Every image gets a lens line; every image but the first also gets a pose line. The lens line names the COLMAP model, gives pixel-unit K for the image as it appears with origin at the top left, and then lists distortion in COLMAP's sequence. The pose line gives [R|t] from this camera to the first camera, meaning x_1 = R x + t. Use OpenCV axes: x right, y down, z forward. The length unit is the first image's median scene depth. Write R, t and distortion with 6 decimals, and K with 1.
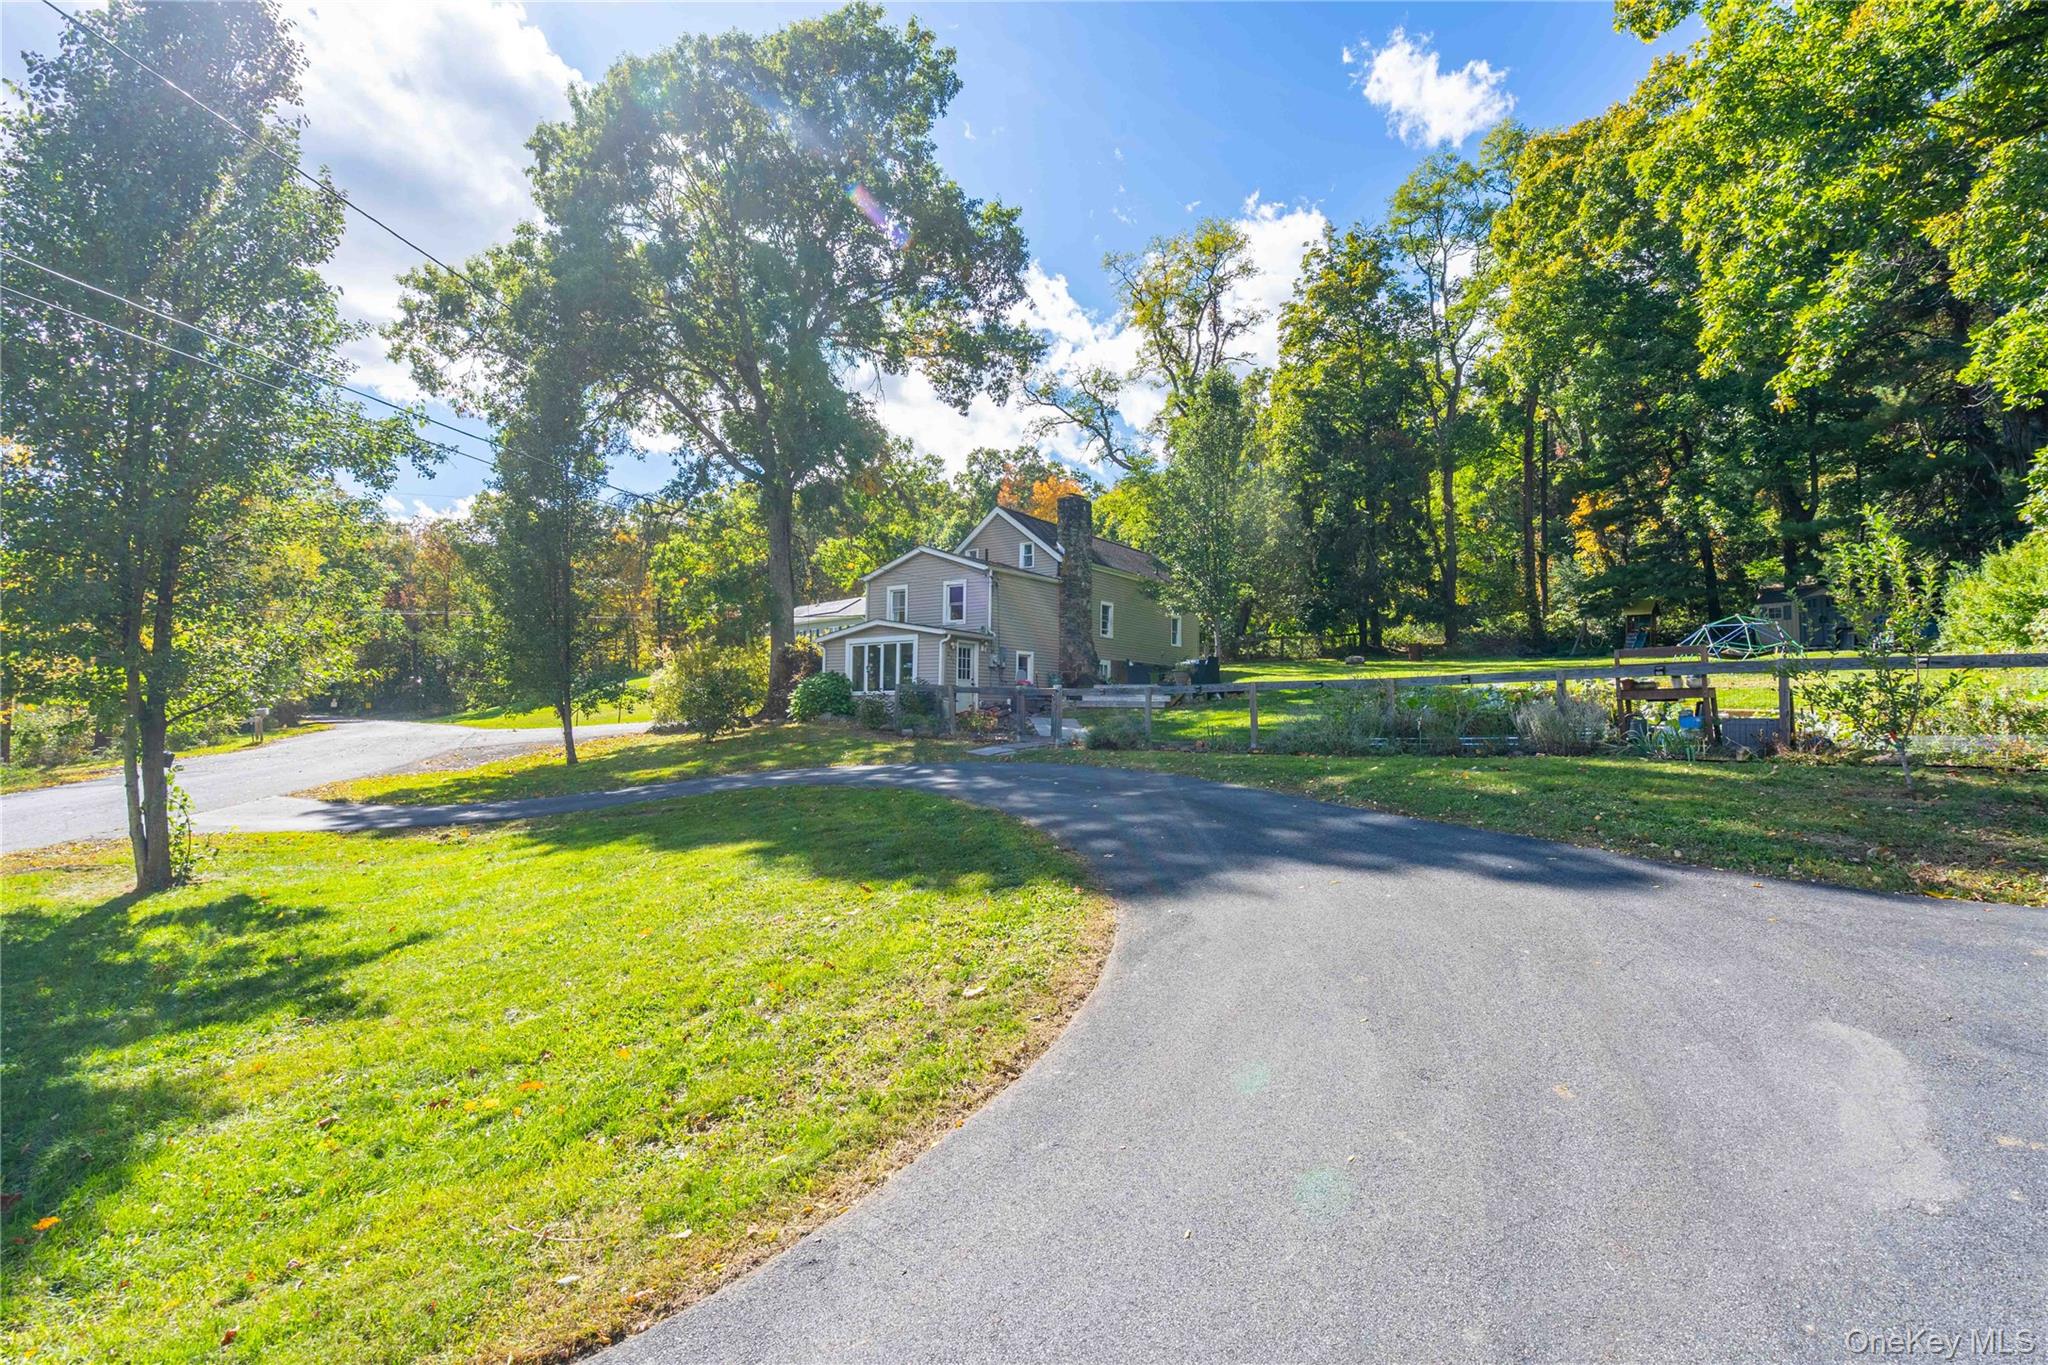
lens RADIAL K [[937.2, 0, 1023.8], [0, 937.2, 675.5], [0, 0, 1]] dist [-0.000377, 0.000078]
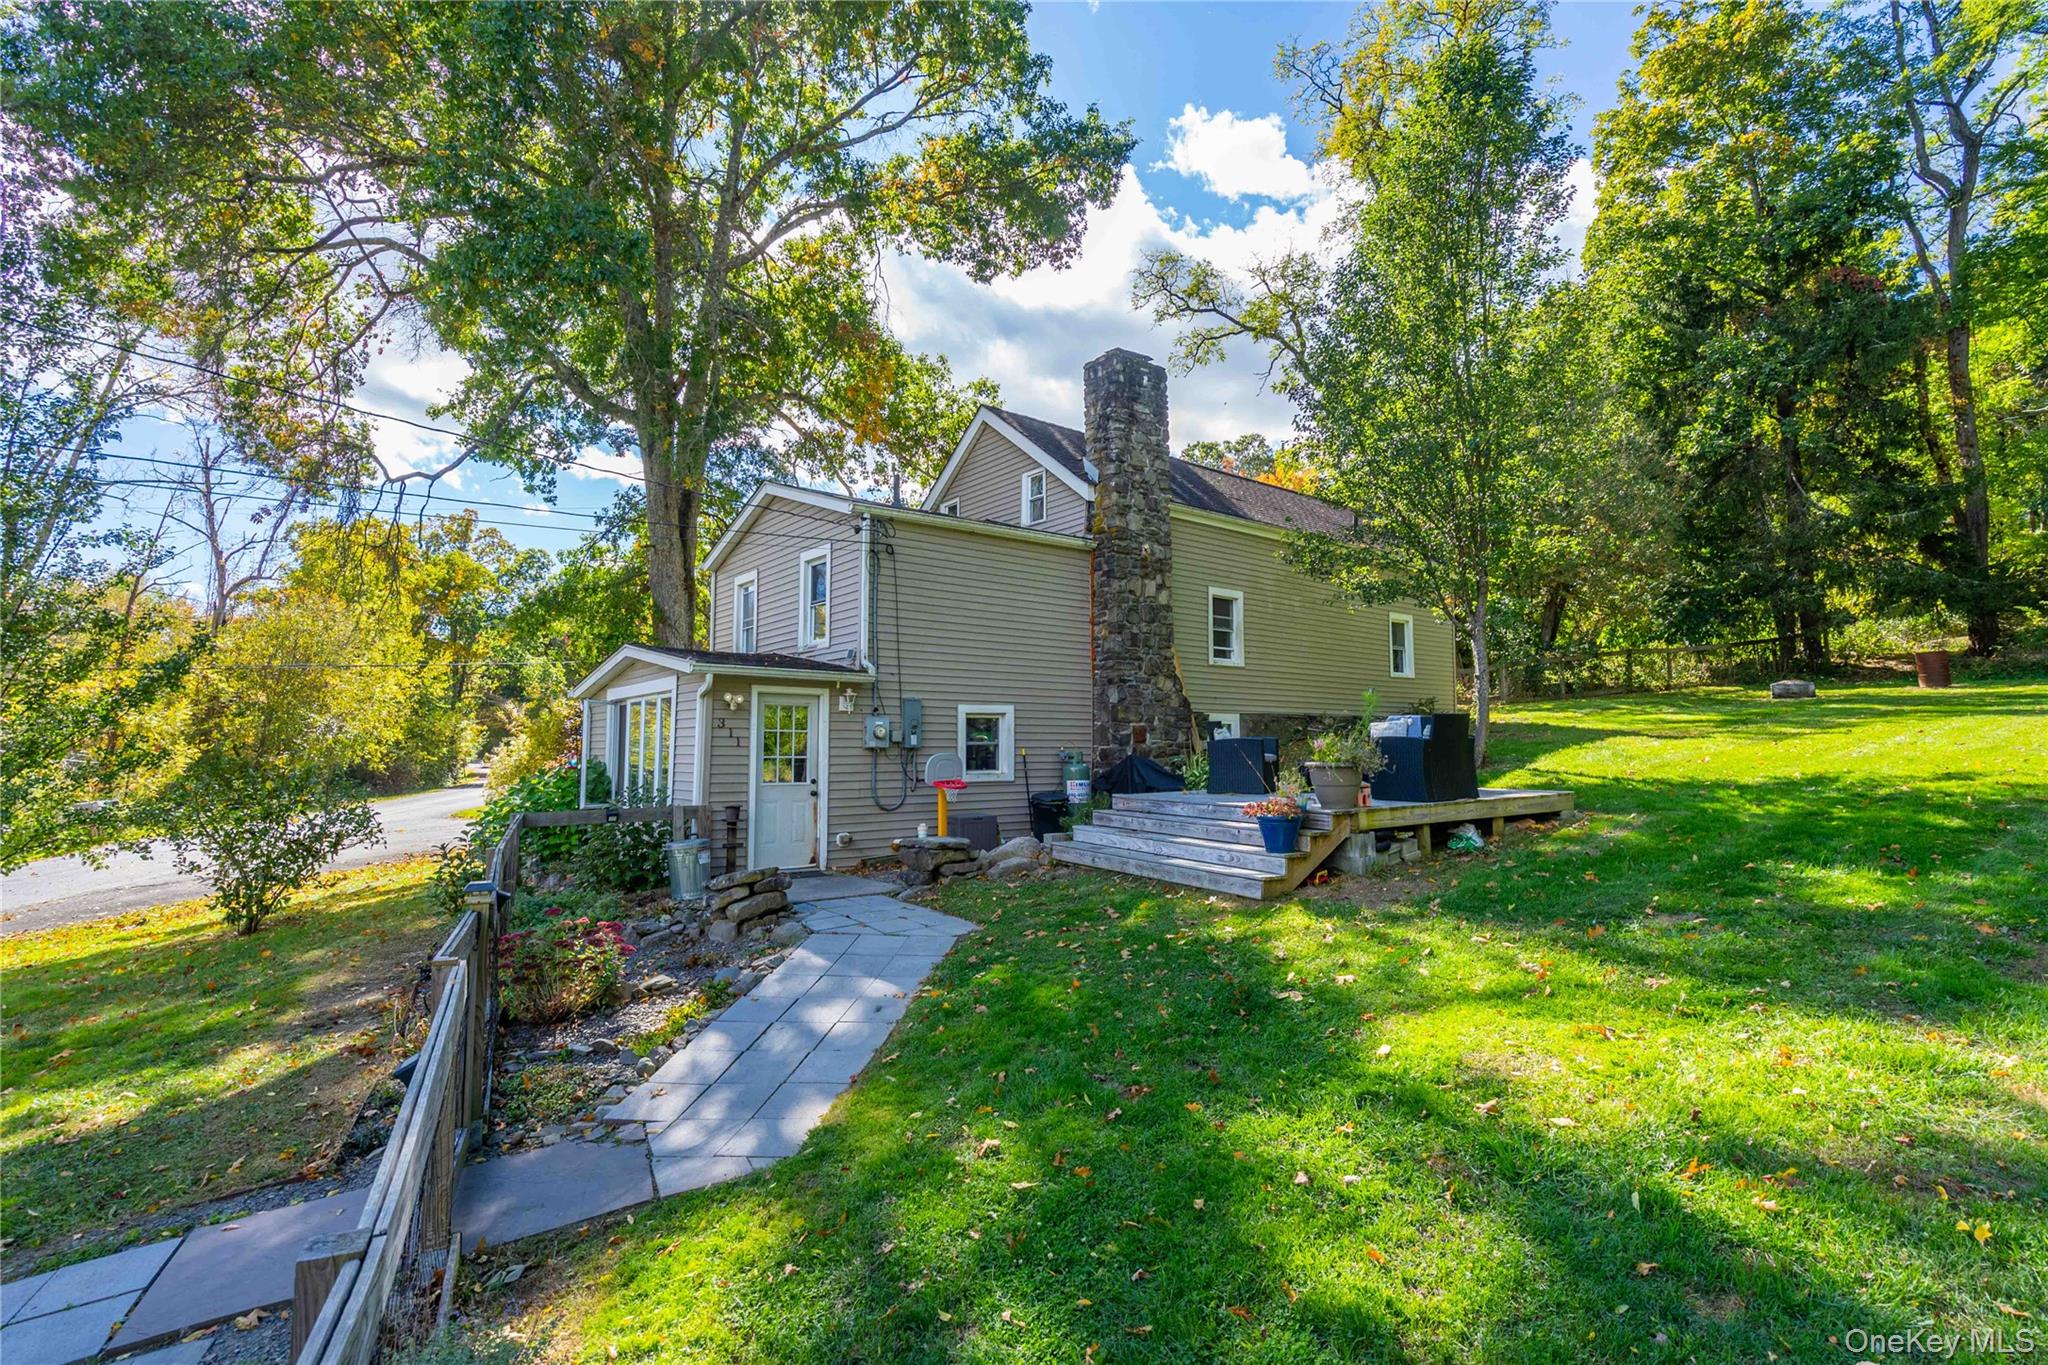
lens RADIAL K [[937.2, 0, 1023.8], [0, 937.2, 675.5], [0, 0, 1]] dist [-0.000377, 0.000078]
pose [[0.959867, -0.029718, -0.278877, 0.082446], [0.020720, 0.999167, -0.035157, -0.014205], [0.279689, 0.027968, 0.959683, 0.353333]]
